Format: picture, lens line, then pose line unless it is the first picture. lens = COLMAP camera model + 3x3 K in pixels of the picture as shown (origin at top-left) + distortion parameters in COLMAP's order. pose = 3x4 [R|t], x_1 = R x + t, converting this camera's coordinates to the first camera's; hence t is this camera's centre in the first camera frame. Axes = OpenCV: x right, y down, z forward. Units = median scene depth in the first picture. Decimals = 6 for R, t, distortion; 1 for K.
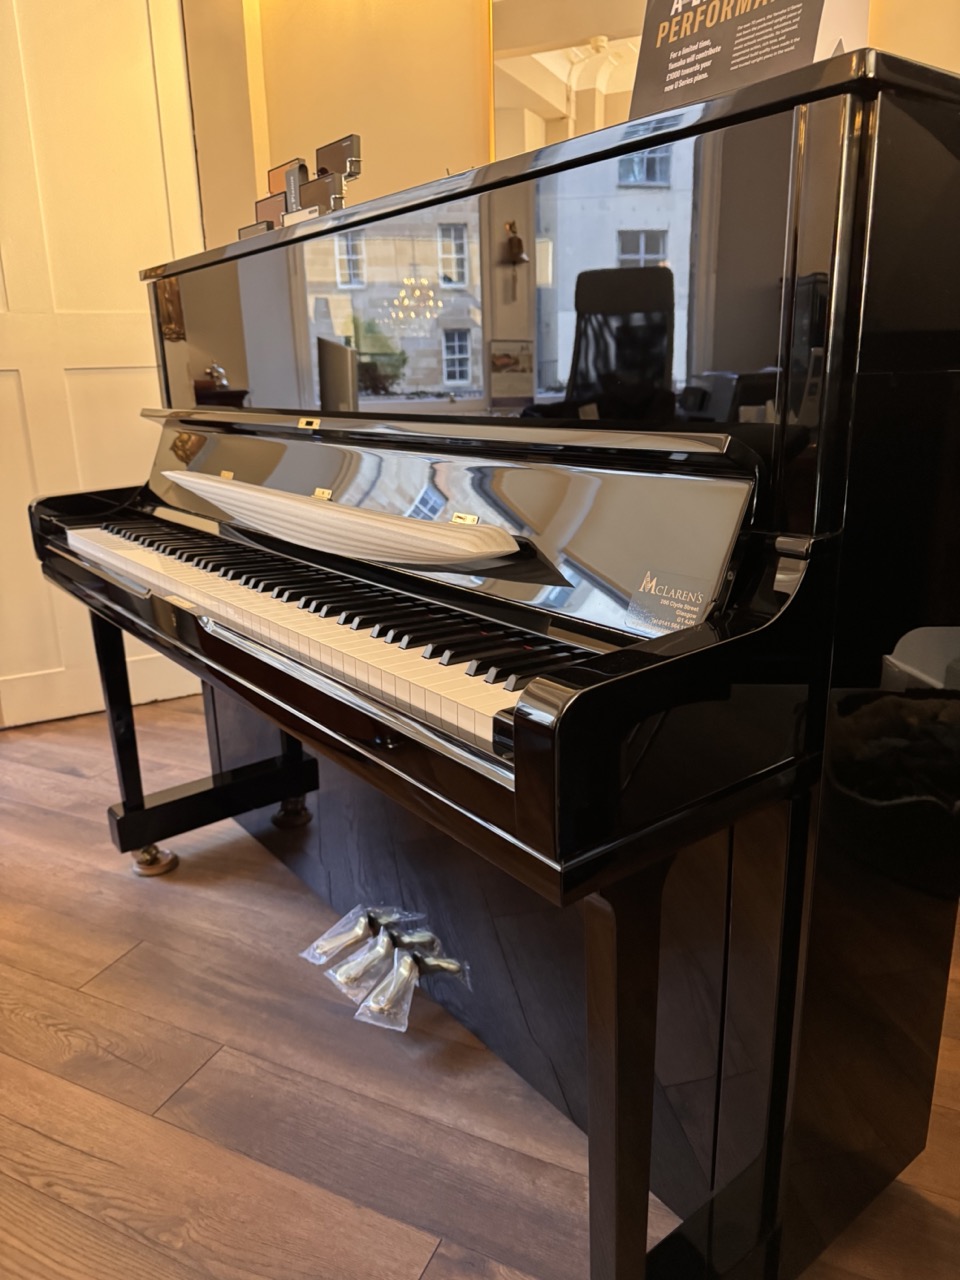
lens RADIAL K [[915.5, 0, 480.0], [0, 915.5, 645.1], [0, 0, 1]] dist [-0.007557, -0.006661]
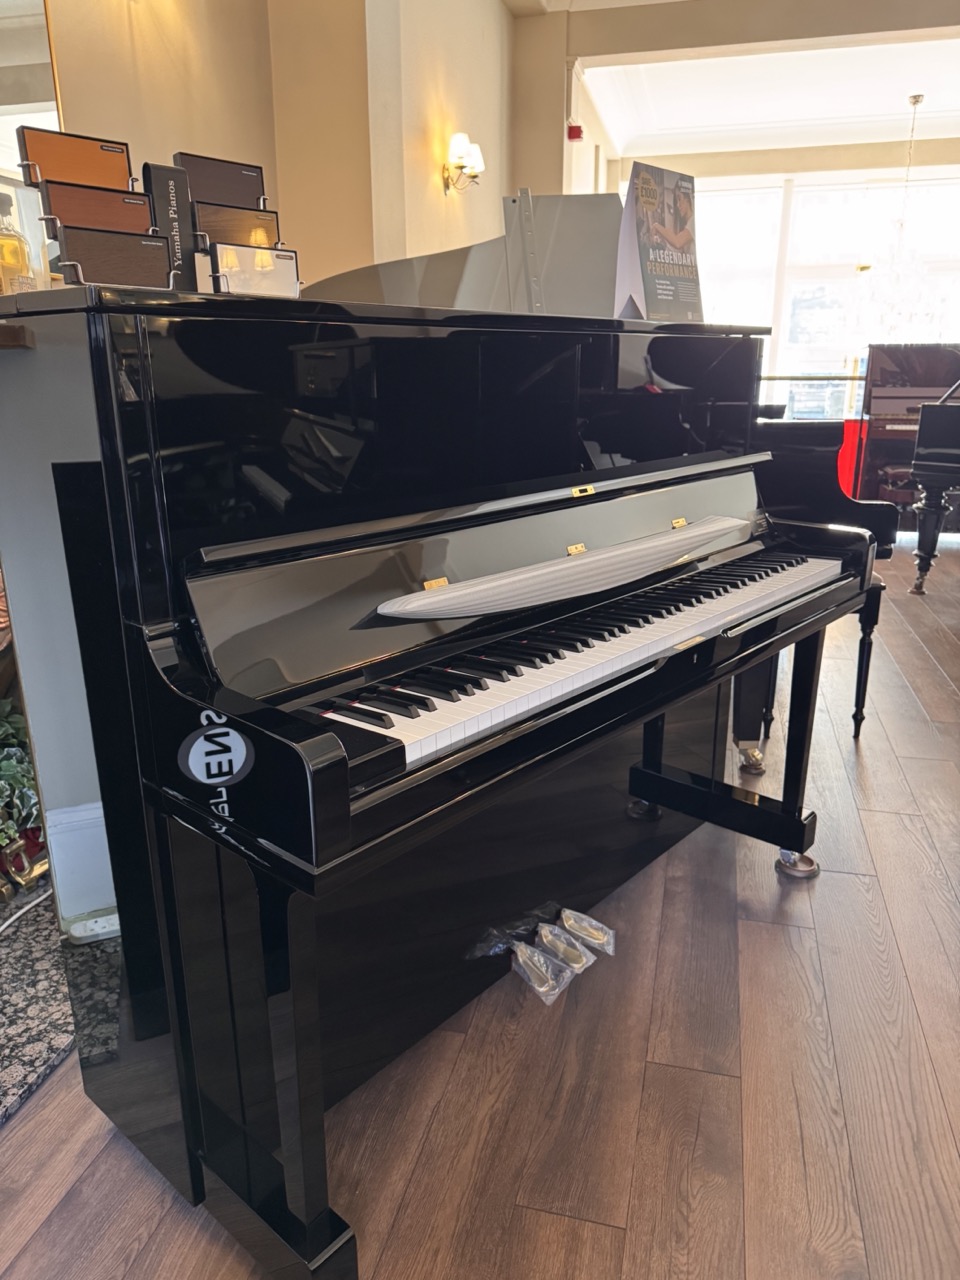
lens RADIAL K [[915.1, 0, 485.7], [0, 915.1, 639.5], [0, 0, 1]] dist [0.004147, -0.008086]
pose [[-0.202444, -0.257783, 0.944756, -1.335608], [0.289658, 0.905803, 0.309223, -0.474343], [-0.935476, 0.336256, -0.108706, 1.325151]]
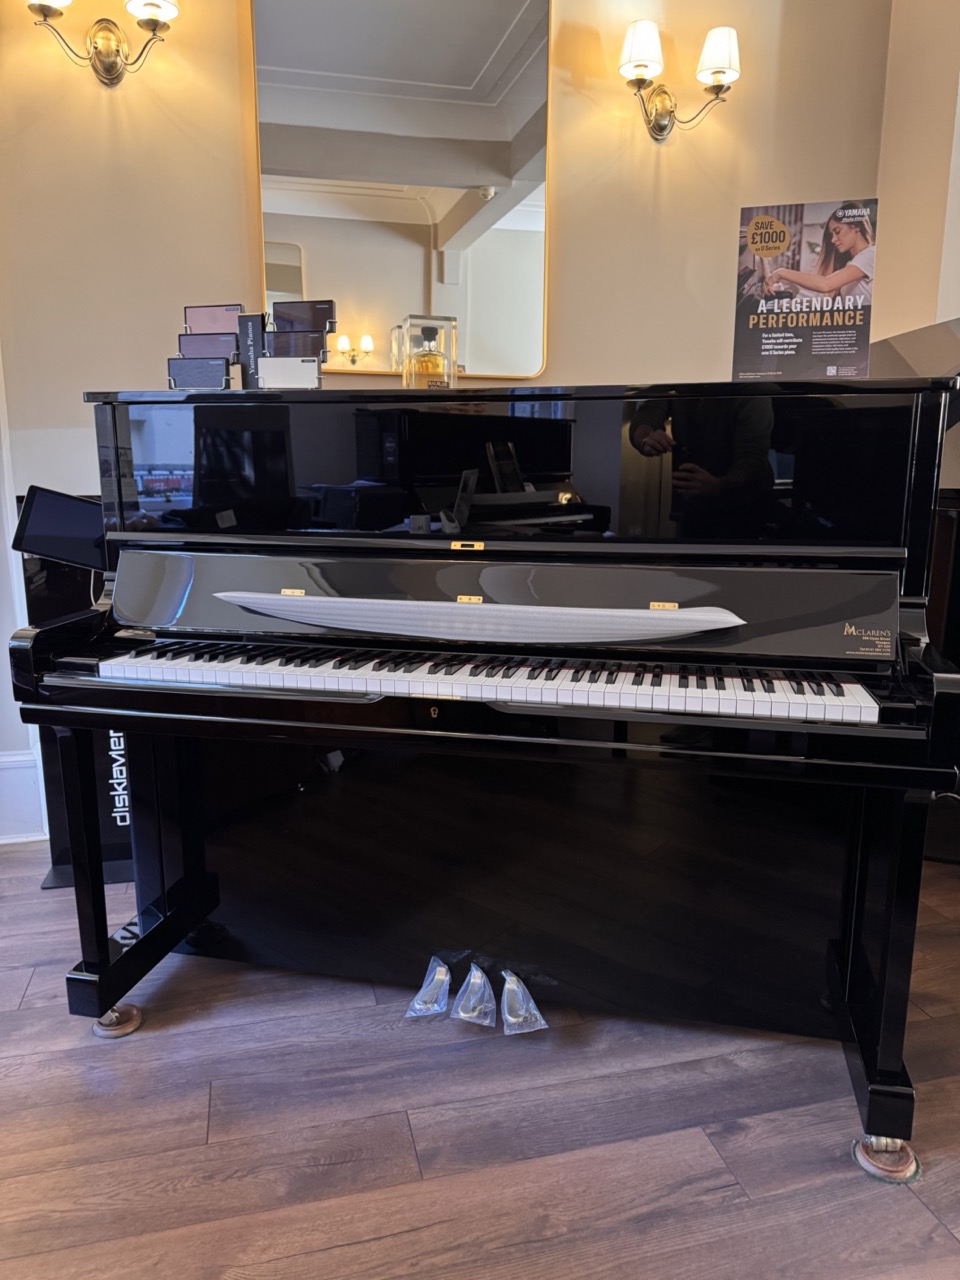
lens RADIAL K [[915.1, 0, 485.7], [0, 915.1, 639.5], [0, 0, 1]] dist [0.004147, -0.008086]
pose [[0.767921, -0.101330, 0.632479, -0.983571], [0.164809, 0.985421, -0.042226, -0.058730], [-0.618980, 0.136664, 0.773426, 0.032130]]
